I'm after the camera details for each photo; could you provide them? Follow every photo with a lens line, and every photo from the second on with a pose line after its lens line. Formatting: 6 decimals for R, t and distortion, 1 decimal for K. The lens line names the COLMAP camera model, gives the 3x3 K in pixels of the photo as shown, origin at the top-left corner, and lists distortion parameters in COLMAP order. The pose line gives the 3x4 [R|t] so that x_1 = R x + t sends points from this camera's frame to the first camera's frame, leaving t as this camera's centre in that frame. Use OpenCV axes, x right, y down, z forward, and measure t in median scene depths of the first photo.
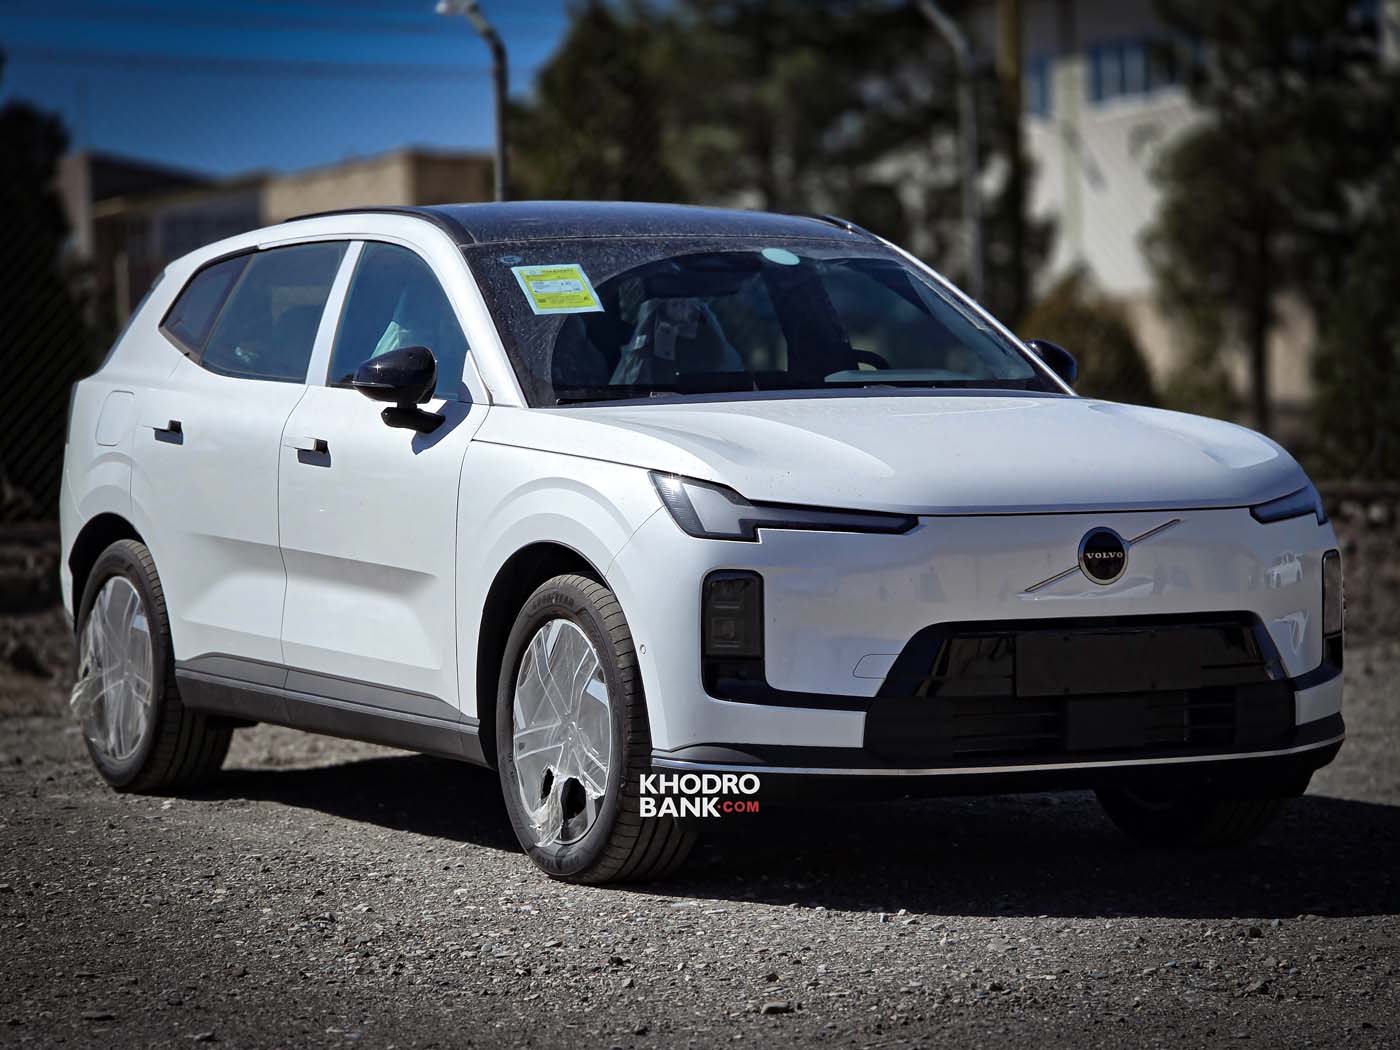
lens RADIAL K [[4511.8, 0, 700.0], [0, 4511.8, 525.0], [0, 0, 1]] dist [0.389493, -4.159614]
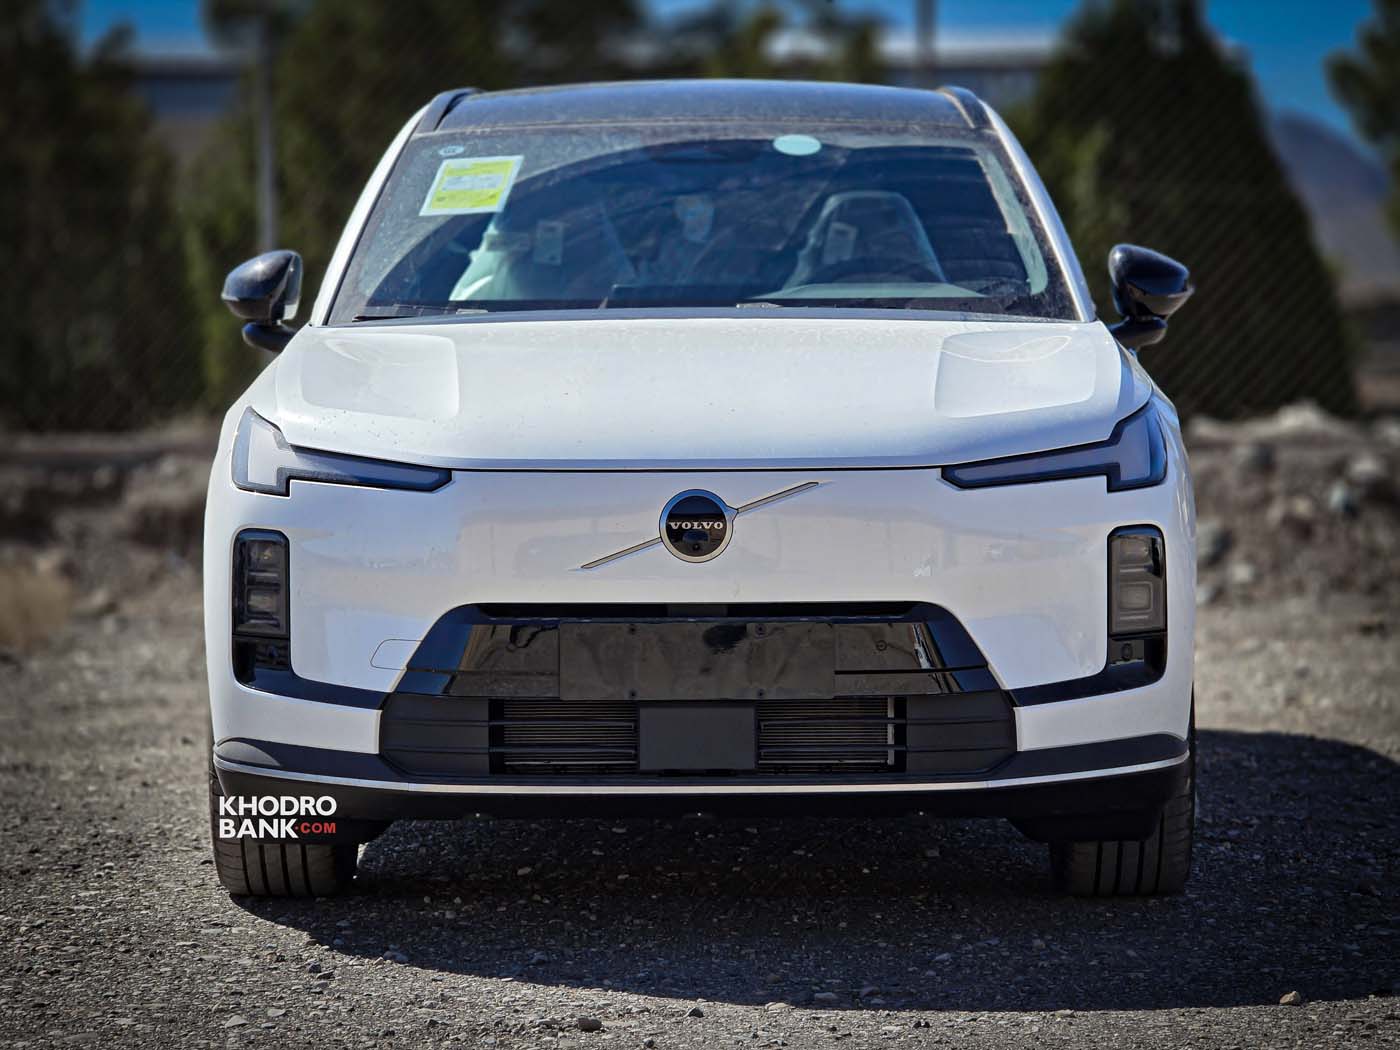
lens RADIAL K [[4511.8, 0, 700.0], [0, 4511.8, 525.0], [0, 0, 1]] dist [0.389493, -4.159614]
pose [[0.896491, 0.031737, -0.441924, 0.429443], [-0.020569, 0.999337, 0.030043, -0.016741], [0.442584, -0.017843, 0.896549, 0.288348]]
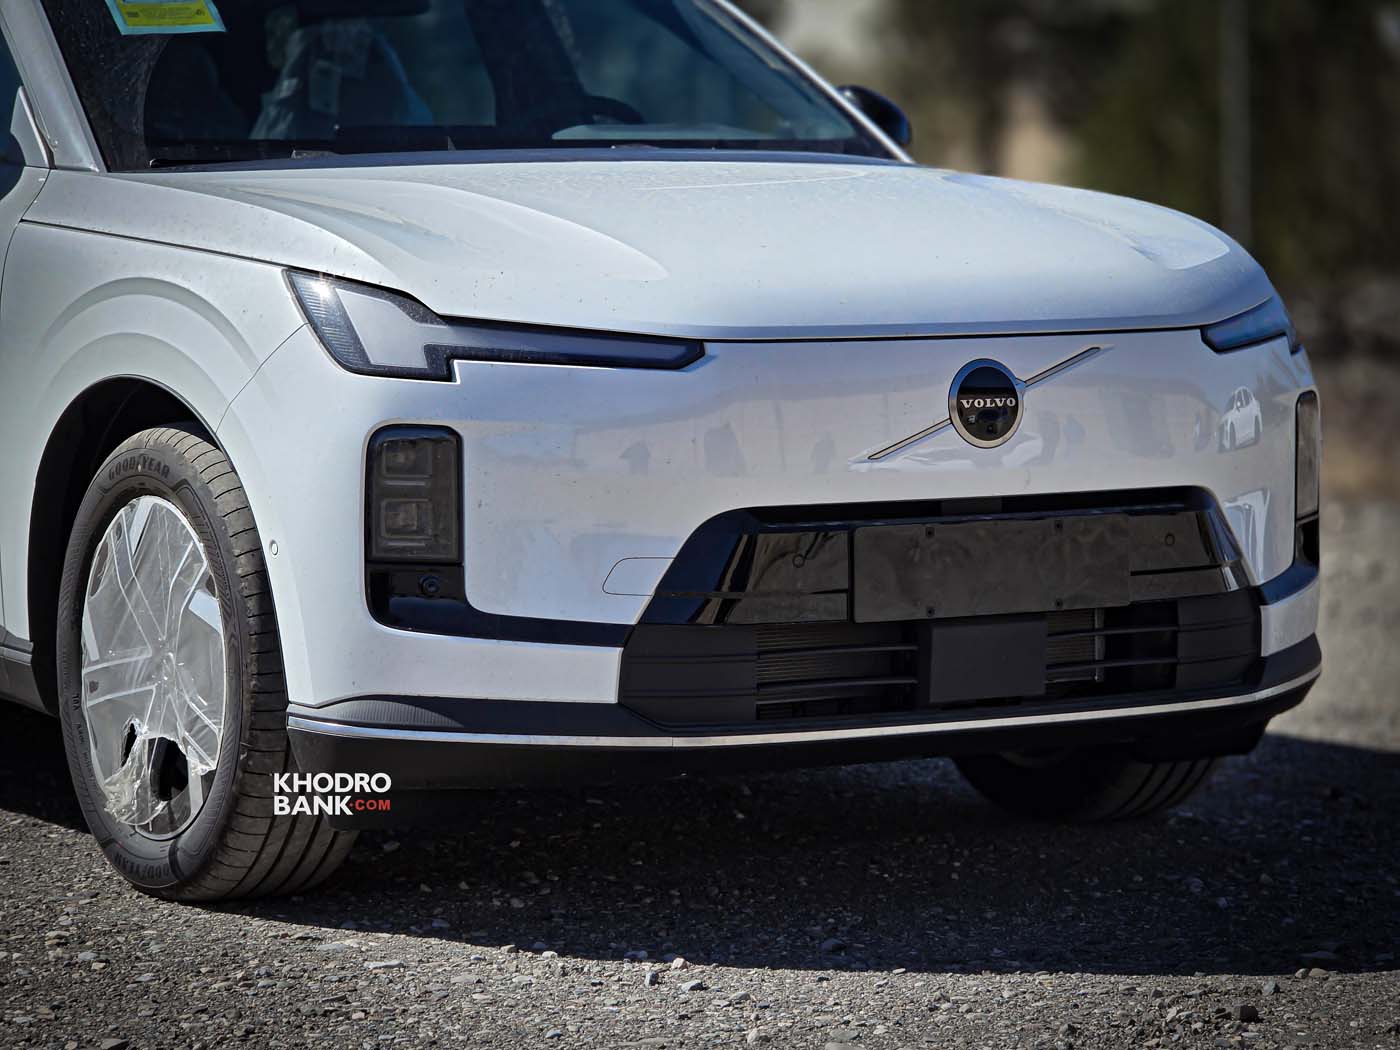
lens RADIAL K [[4511.8, 0, 700.0], [0, 4511.8, 525.0], [0, 0, 1]] dist [0.389493, -4.159614]
pose [[0.997810, 0.000836, 0.066136, 0.005153], [-0.003708, 0.999055, 0.043313, -0.003685], [-0.066038, -0.043463, 0.996870, 0.348525]]
